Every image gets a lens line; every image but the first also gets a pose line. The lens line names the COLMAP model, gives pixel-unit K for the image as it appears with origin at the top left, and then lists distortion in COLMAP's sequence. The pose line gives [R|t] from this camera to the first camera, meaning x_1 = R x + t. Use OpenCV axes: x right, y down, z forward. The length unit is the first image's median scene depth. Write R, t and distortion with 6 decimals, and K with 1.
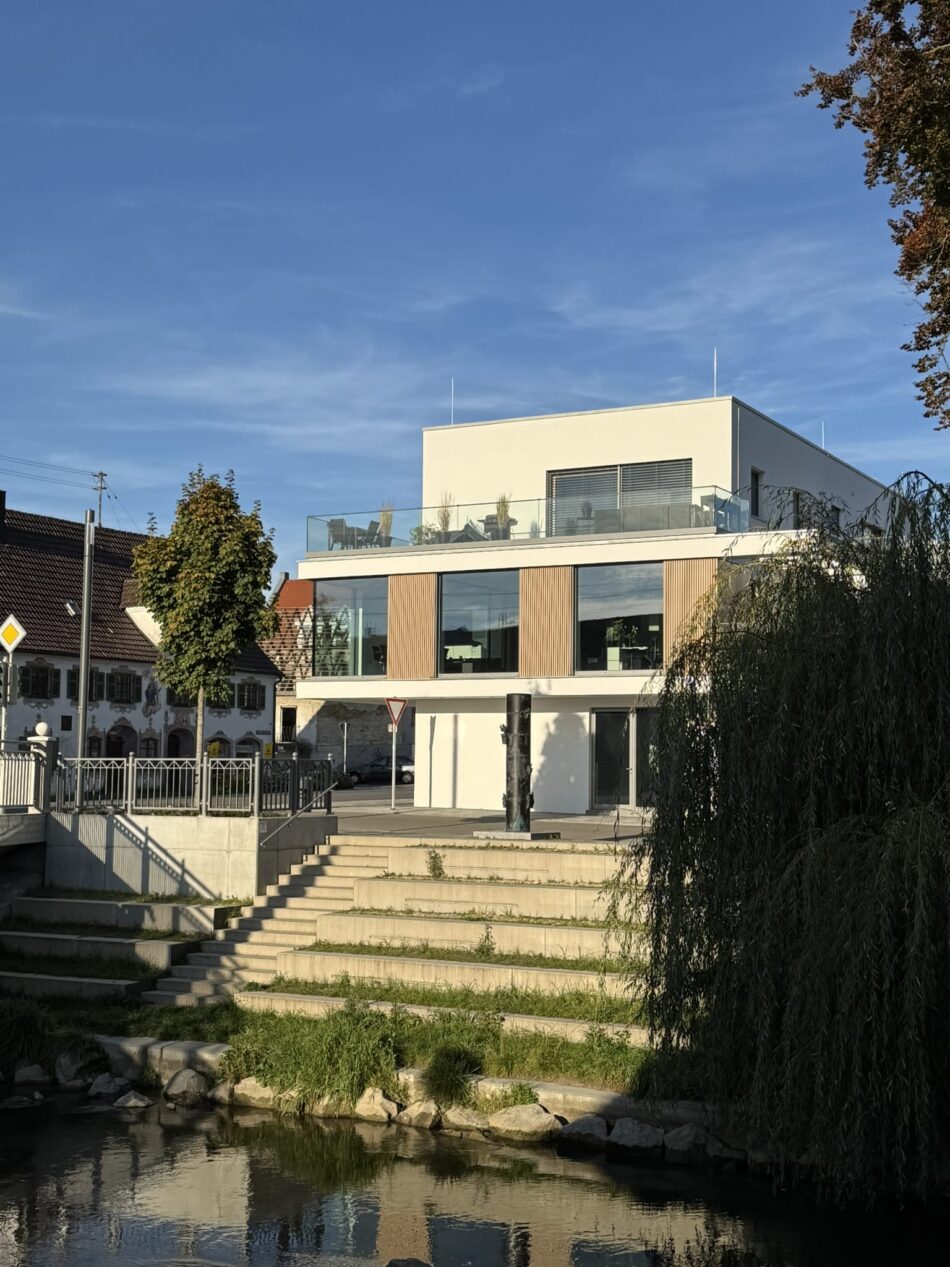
lens RADIAL K [[1670.0, 0, 475.0], [0, 1670.0, 633.5], [0, 0, 1]] dist [0.002351, 0.004501]
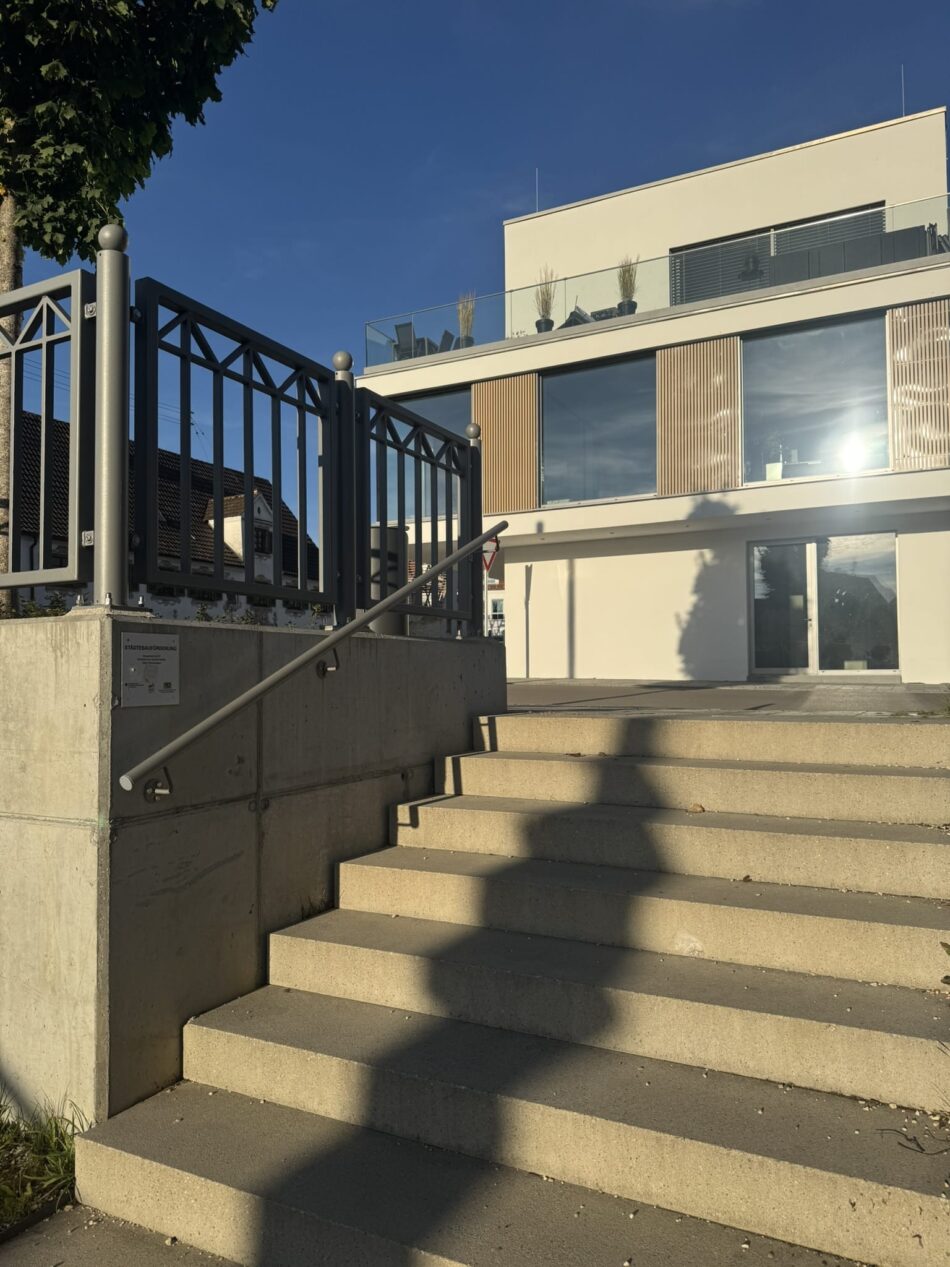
lens RADIAL K [[904.4, 0, 474.0], [0, 904.4, 665.5], [0, 0, 1]] dist [-0.006707, 0.000195]
pose [[0.999701, -0.017914, 0.016647, -0.061409], [0.016740, 0.997535, 0.068148, 0.069703], [-0.017827, -0.067849, 0.997536, 0.578955]]
